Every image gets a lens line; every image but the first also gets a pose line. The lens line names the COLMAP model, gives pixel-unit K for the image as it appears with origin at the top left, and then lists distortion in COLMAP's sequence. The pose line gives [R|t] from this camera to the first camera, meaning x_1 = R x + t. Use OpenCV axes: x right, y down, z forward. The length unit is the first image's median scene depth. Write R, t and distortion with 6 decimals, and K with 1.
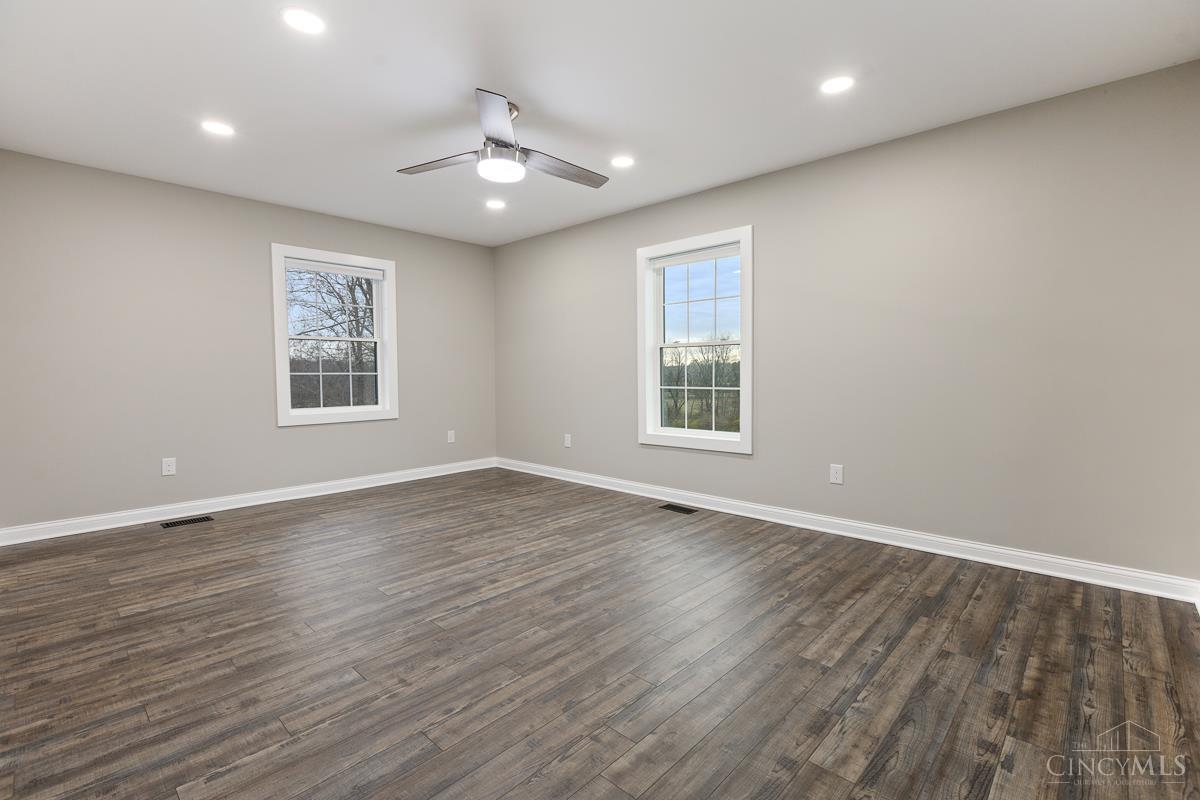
lens RADIAL K [[546.1, 0, 598.2], [0, 546.1, 394.1], [0, 0, 1]] dist [0.002030, -0.000082]
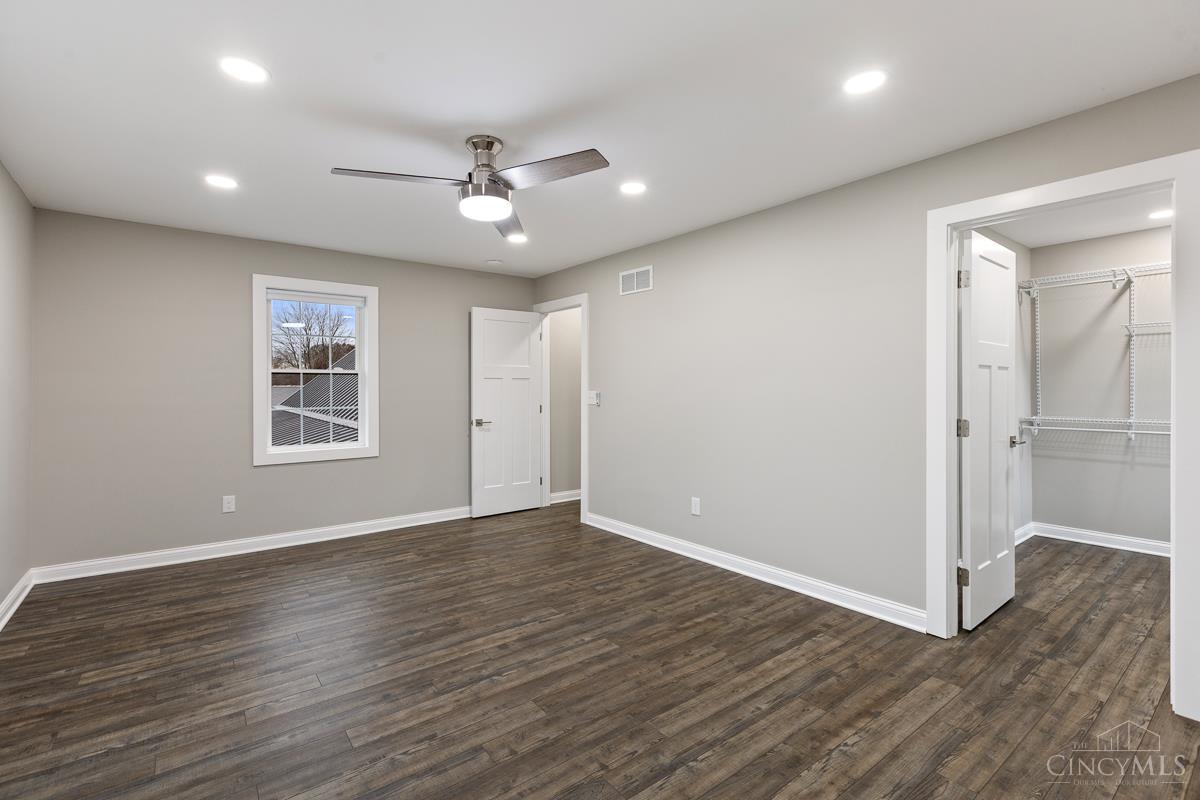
lens RADIAL K [[546.1, 0, 599.6], [0, 546.1, 395.7], [0, 0, 1]] dist [0.002030, -0.000082]
pose [[-0.987965, 0.004237, 0.154621, -0.533531], [0.012249, 0.998628, 0.050906, -0.148219], [-0.154193, 0.052187, -0.986662, 1.990894]]
